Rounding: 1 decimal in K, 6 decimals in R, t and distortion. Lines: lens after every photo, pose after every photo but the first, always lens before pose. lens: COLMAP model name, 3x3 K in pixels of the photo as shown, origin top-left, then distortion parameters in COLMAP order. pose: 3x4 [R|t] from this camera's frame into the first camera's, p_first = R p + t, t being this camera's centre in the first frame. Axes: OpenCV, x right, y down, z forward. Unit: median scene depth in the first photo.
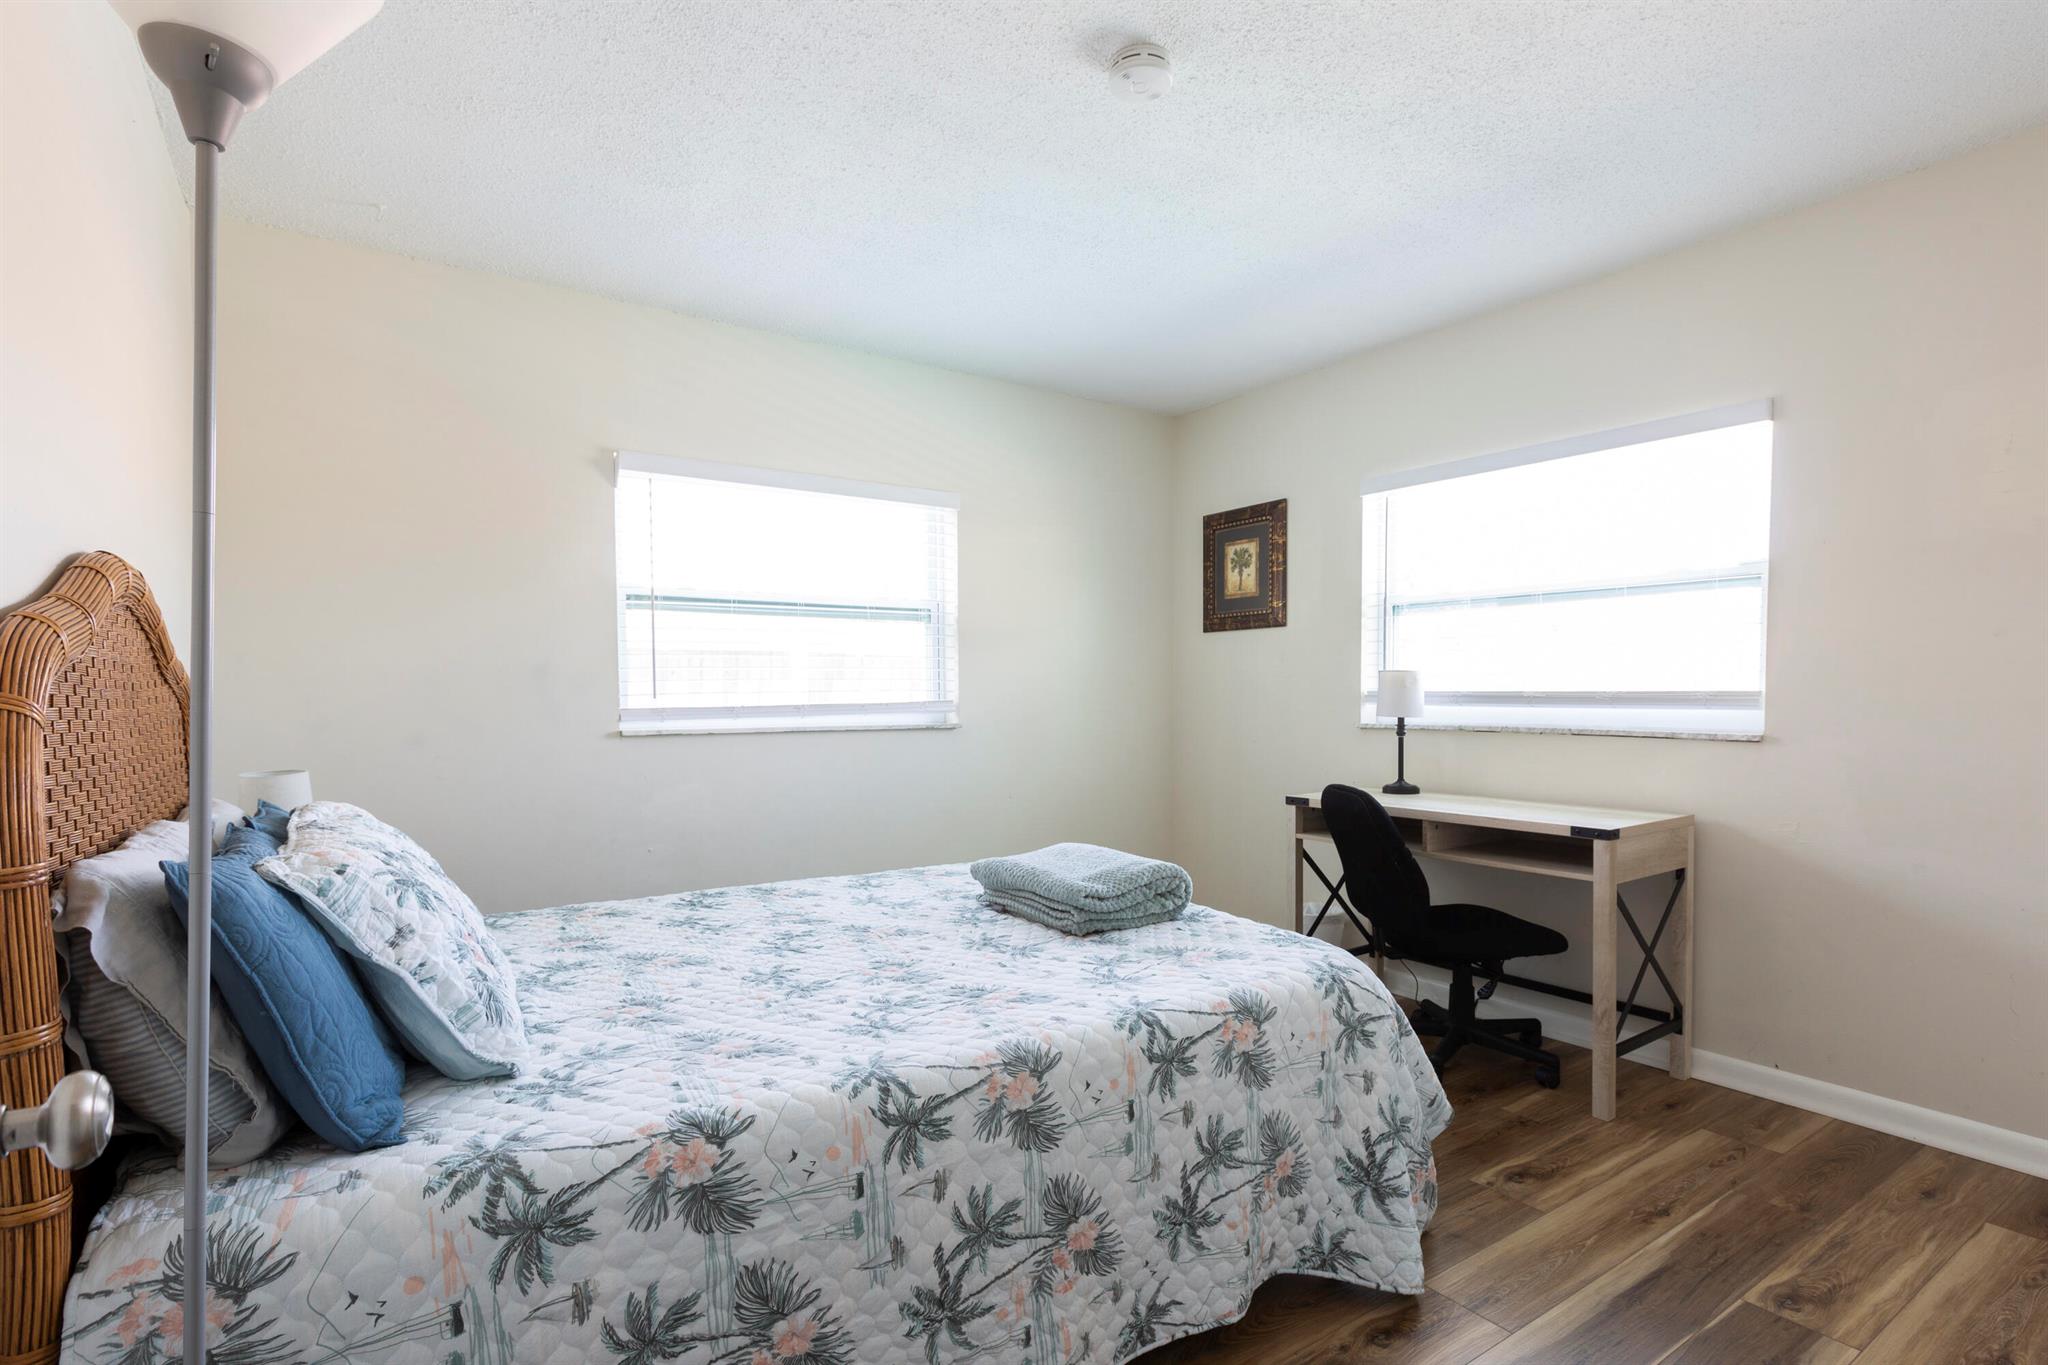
lens RADIAL K [[967.8, 0, 1026.5], [0, 967.8, 694.0], [0, 0, 1]] dist [0.001812, -0.000275]
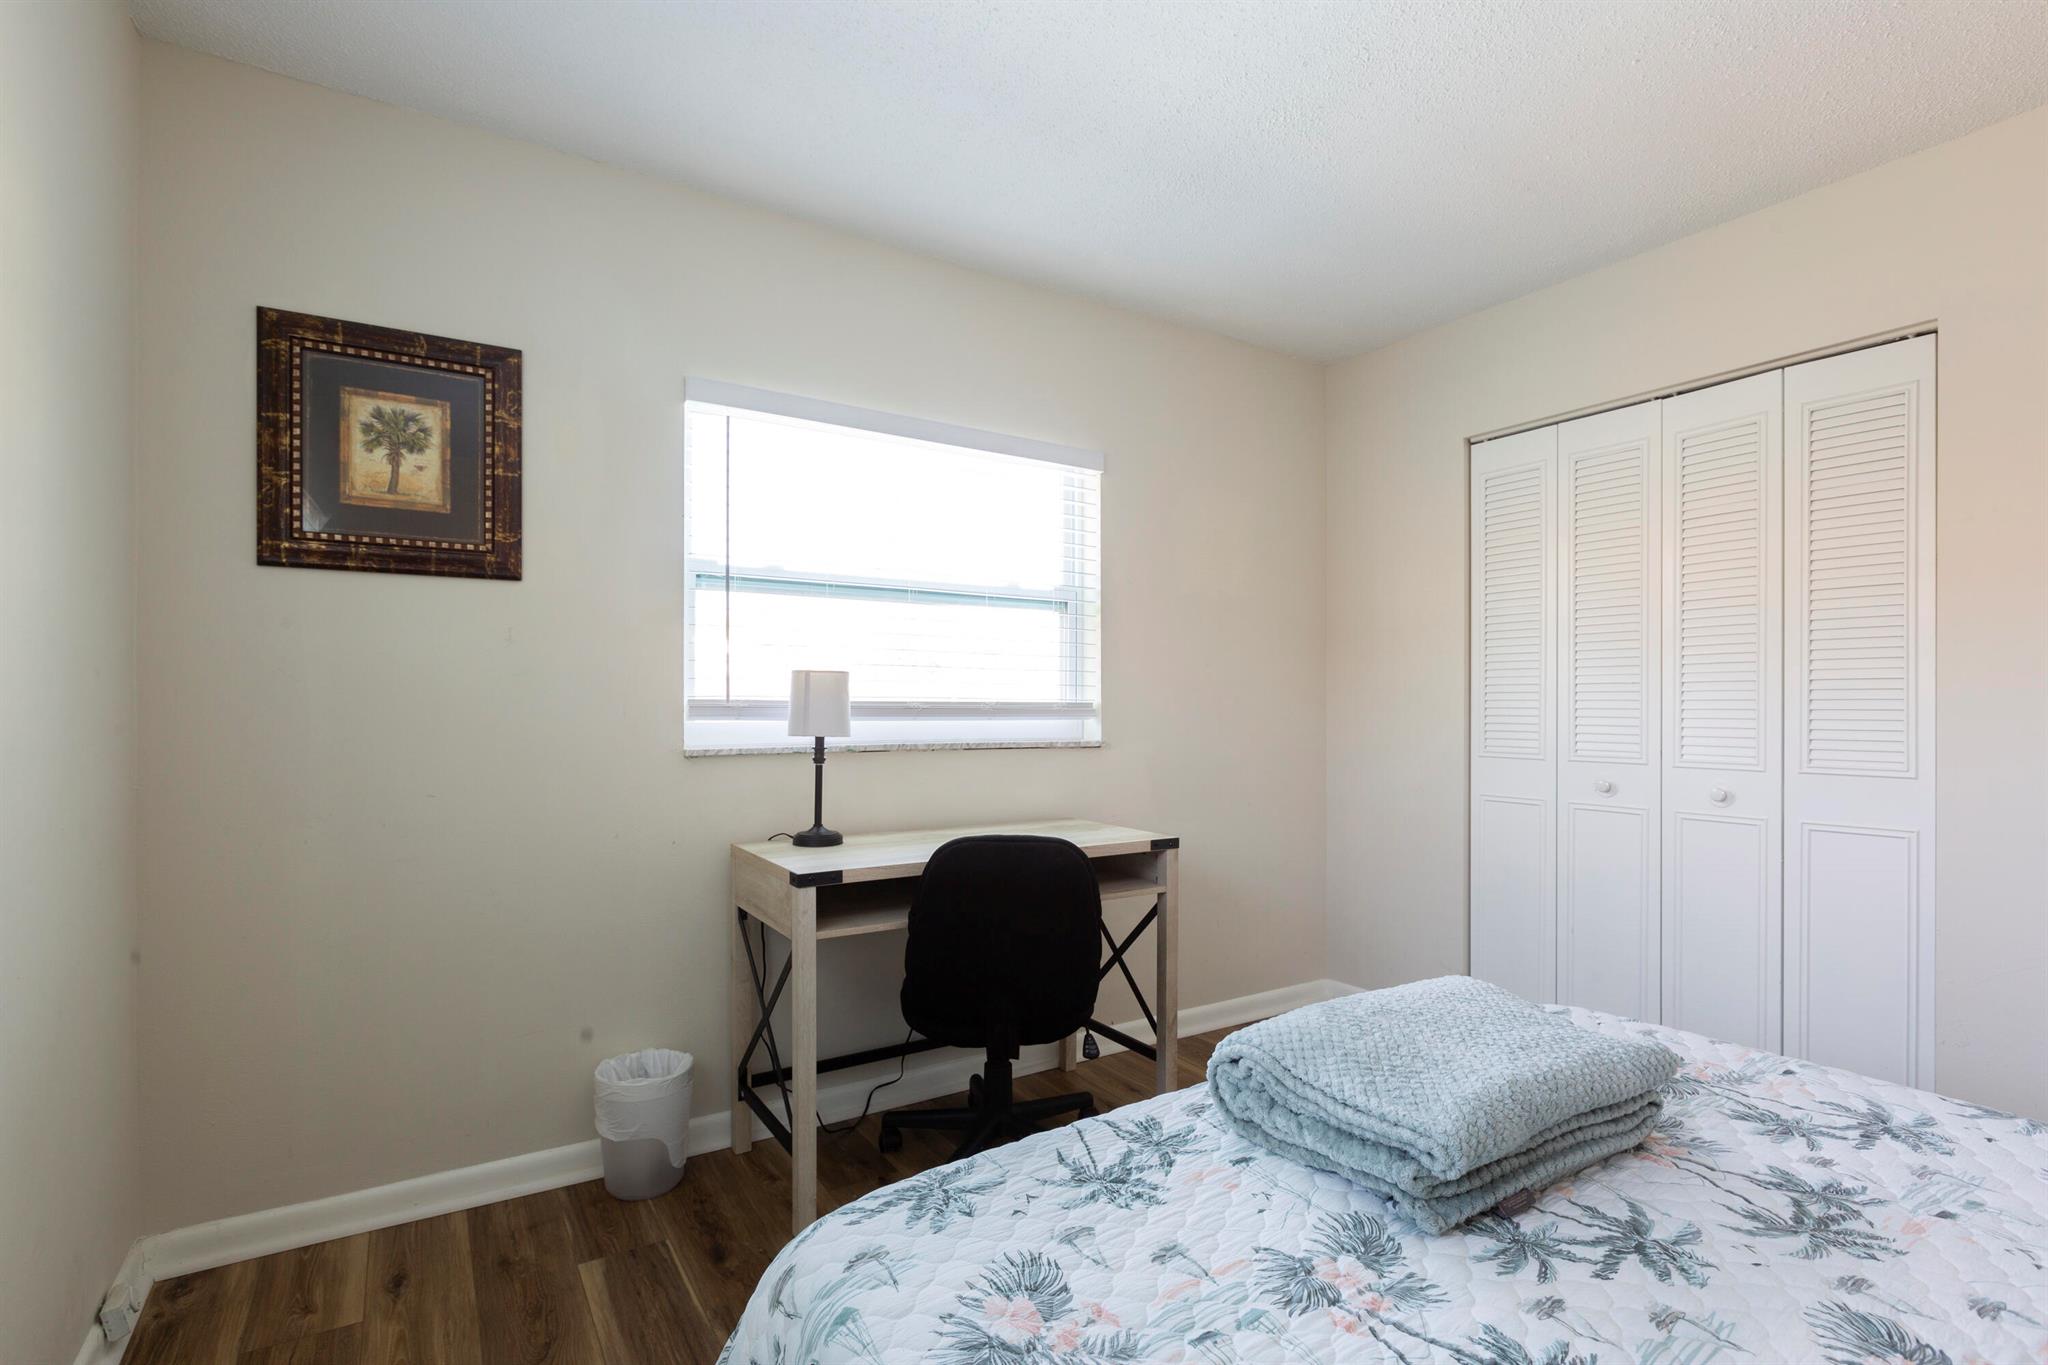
lens RADIAL K [[988.2, 0, 972.0], [0, 988.2, 697.9], [0, 0, 1]] dist [-0.007751, 0.002374]
pose [[0.054288, 0.009967, 0.998476, -0.306645], [-0.003348, 0.999946, -0.009800, 0.001831], [-0.998520, -0.002811, 0.054319, 0.777965]]
